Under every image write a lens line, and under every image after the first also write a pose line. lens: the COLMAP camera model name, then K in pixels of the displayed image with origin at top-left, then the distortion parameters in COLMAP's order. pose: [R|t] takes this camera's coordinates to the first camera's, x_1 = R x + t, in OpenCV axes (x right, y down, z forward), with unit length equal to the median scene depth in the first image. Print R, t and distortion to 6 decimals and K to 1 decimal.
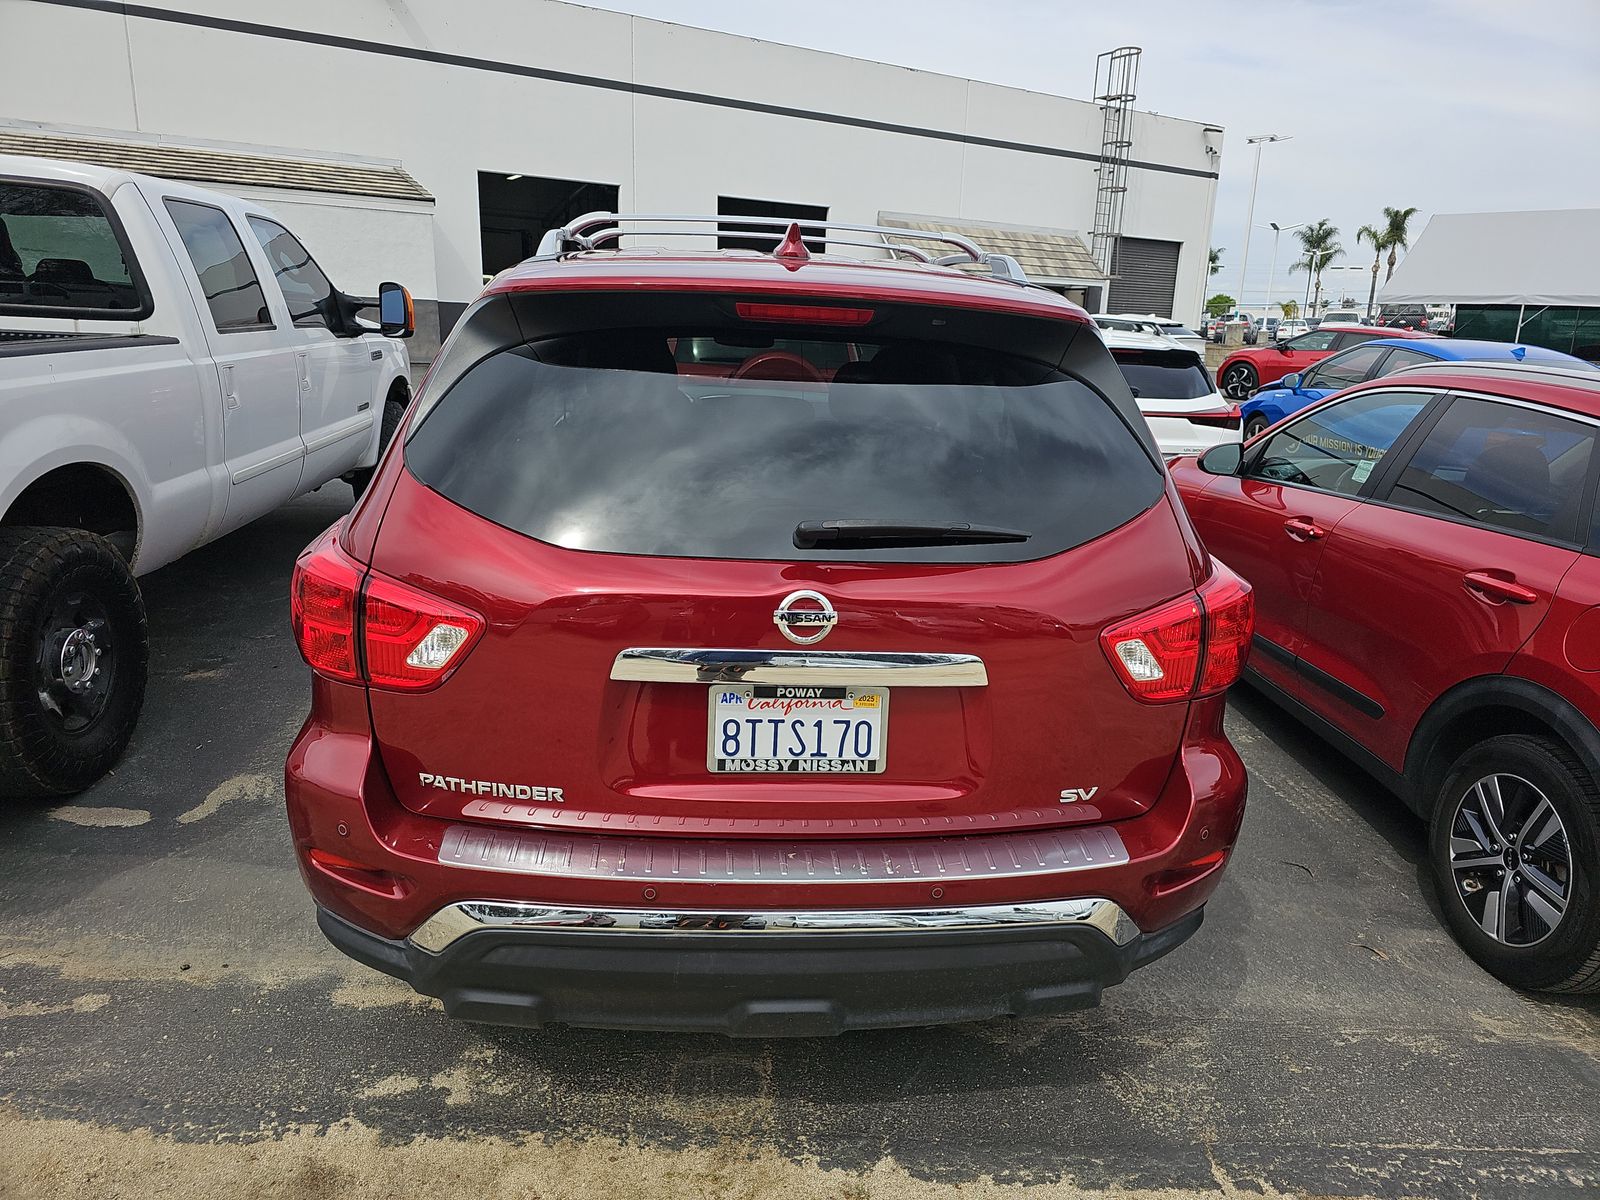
lens RADIAL K [[1095.0, 0, 800.0], [0, 1095.0, 600.0], [0, 0, 1]] dist [0.033732, -0.039688]
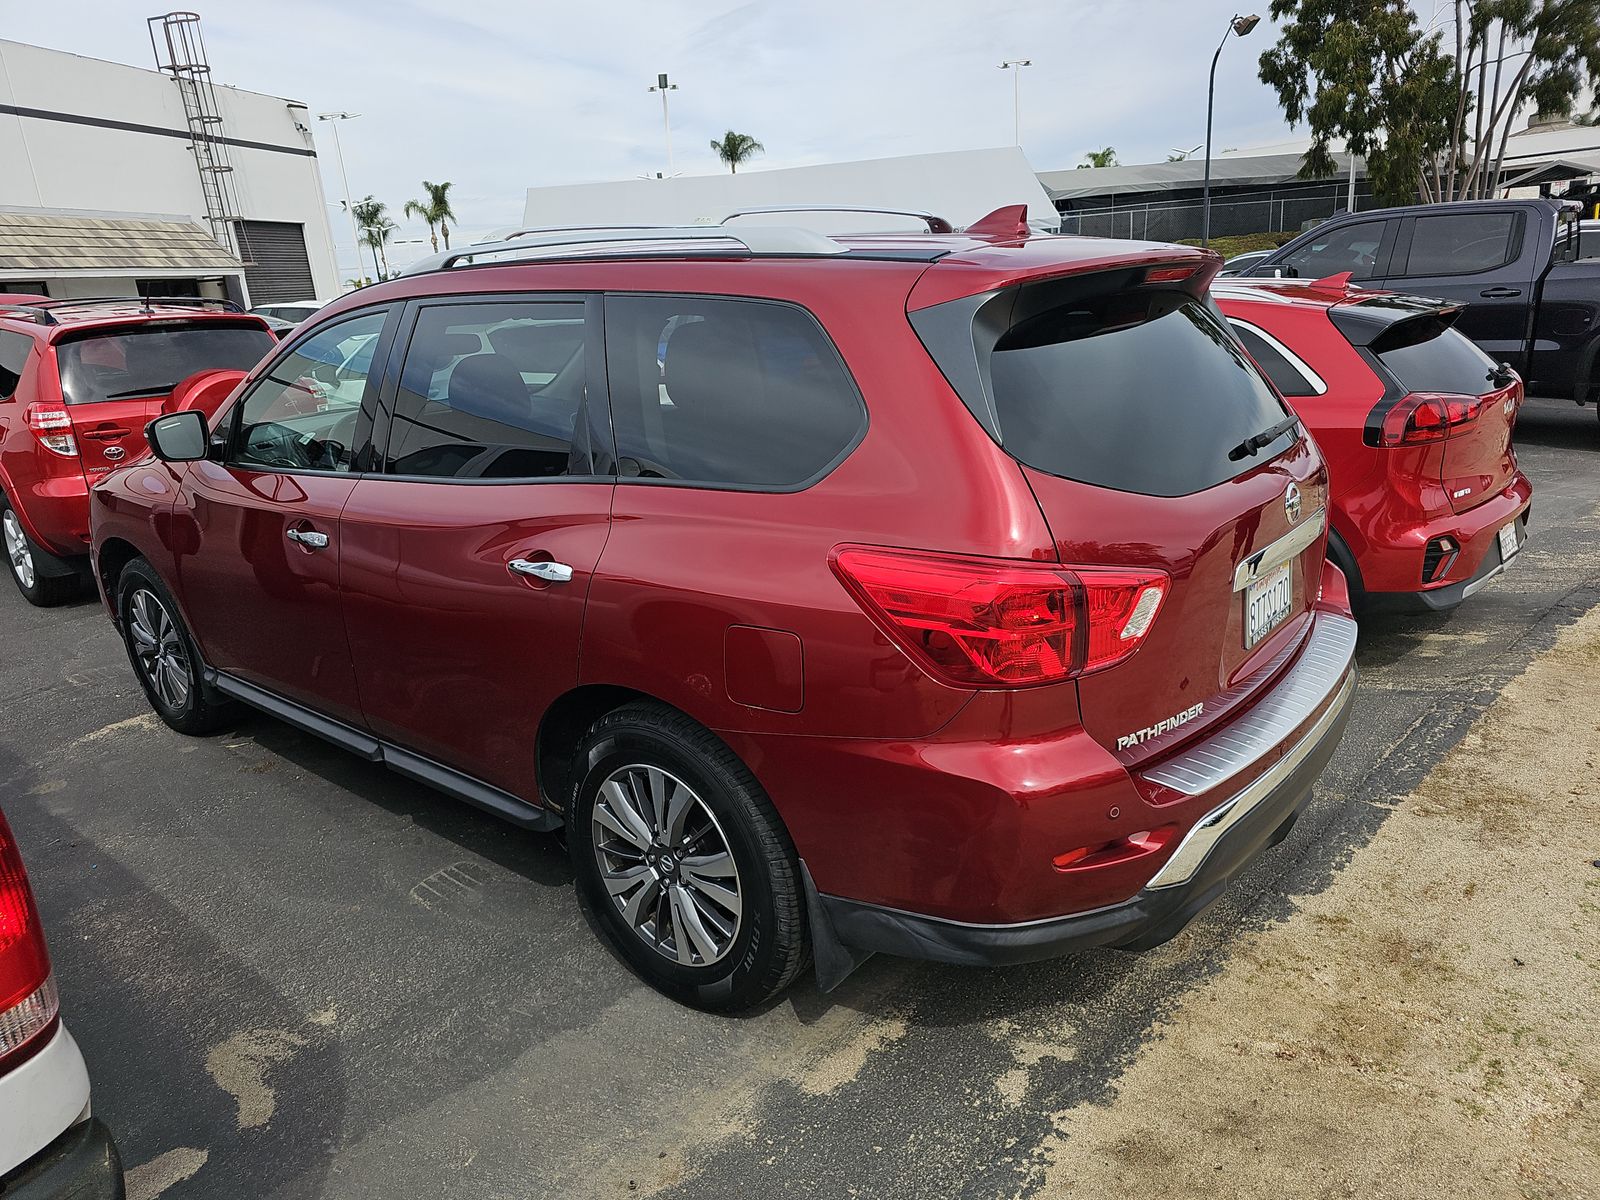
lens RADIAL K [[1092.9, 0, 840.0], [0, 1092.9, 601.5], [0, 0, 1]] dist [-0.006264, -0.001289]
pose [[0.678895, -0.282901, 0.677547, -0.077306], [0.266932, 0.954746, 0.131178, -0.011335], [-0.683995, 0.091803, 0.723687, 0.026529]]
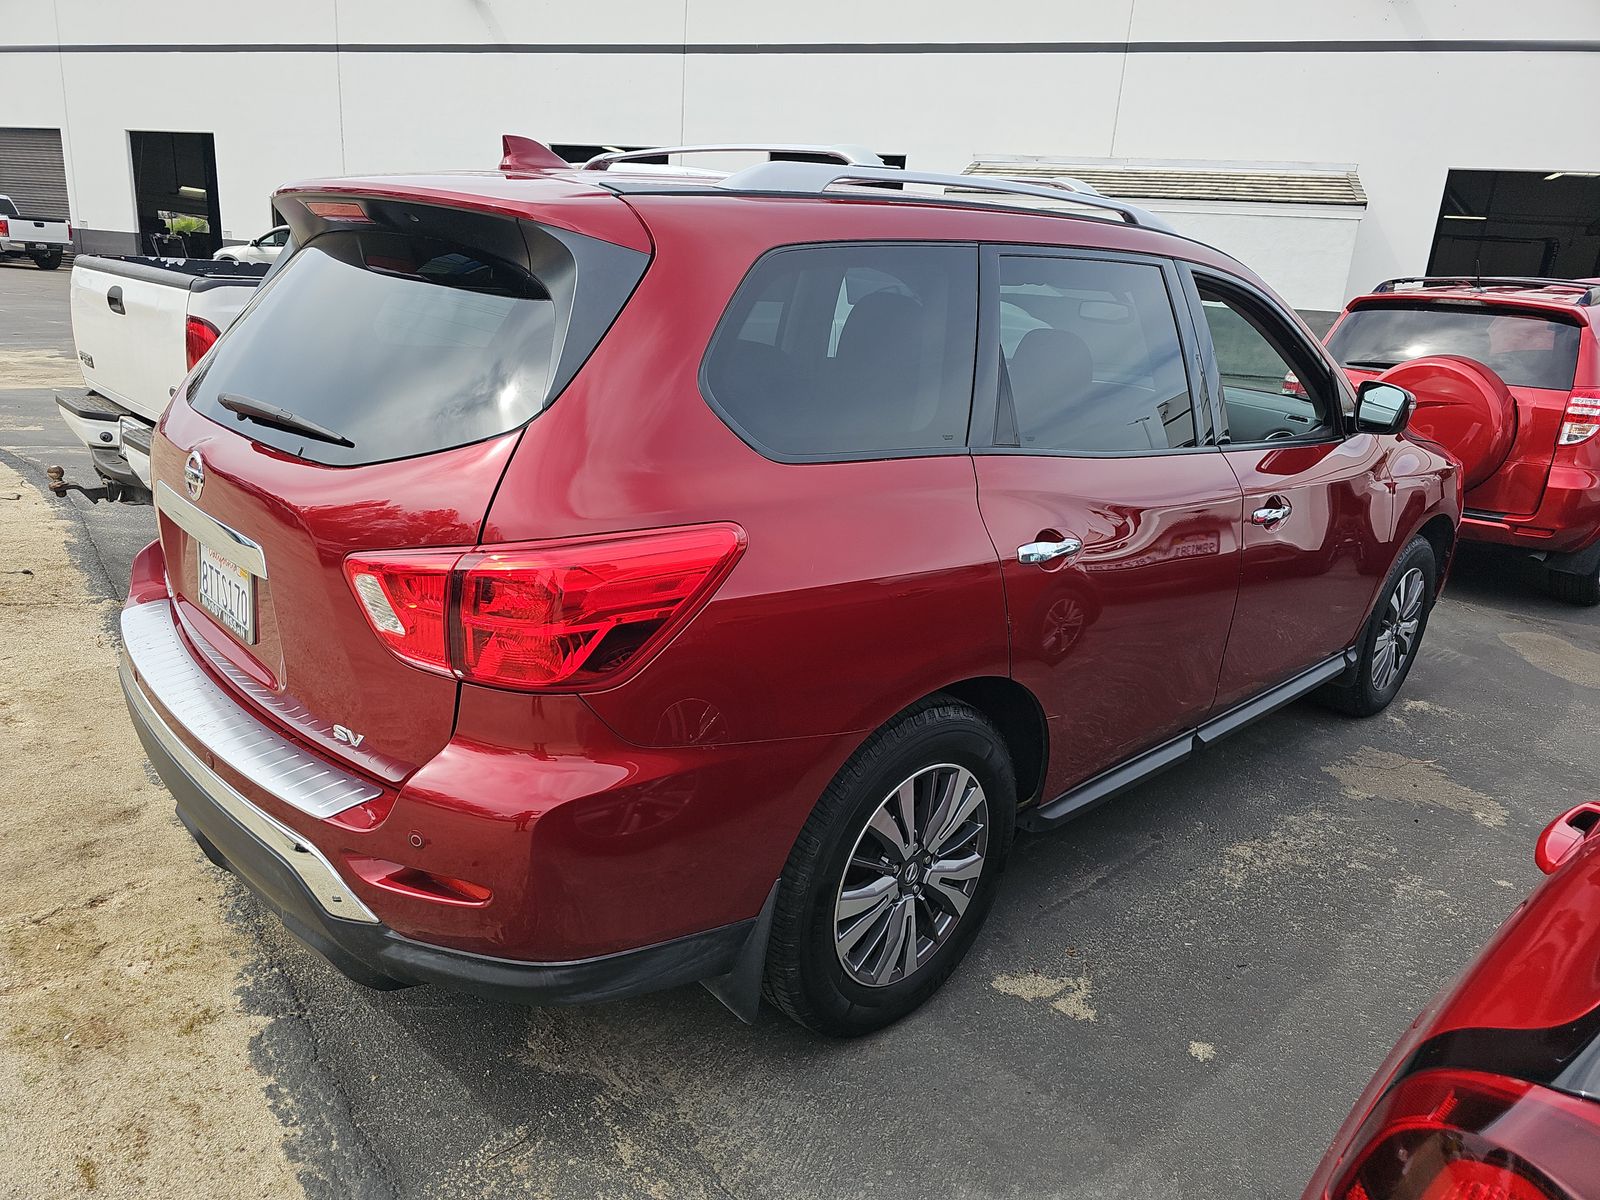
lens RADIAL K [[1095.0, 0, 800.0], [0, 1095.0, 600.0], [0, 0, 1]] dist [0.033732, -0.039688]
pose [[0.606149, 0.222599, -0.763566, 0.082283], [-0.237631, 0.966871, 0.093228, -0.007966], [0.759022, 0.124937, 0.638965, 0.046305]]
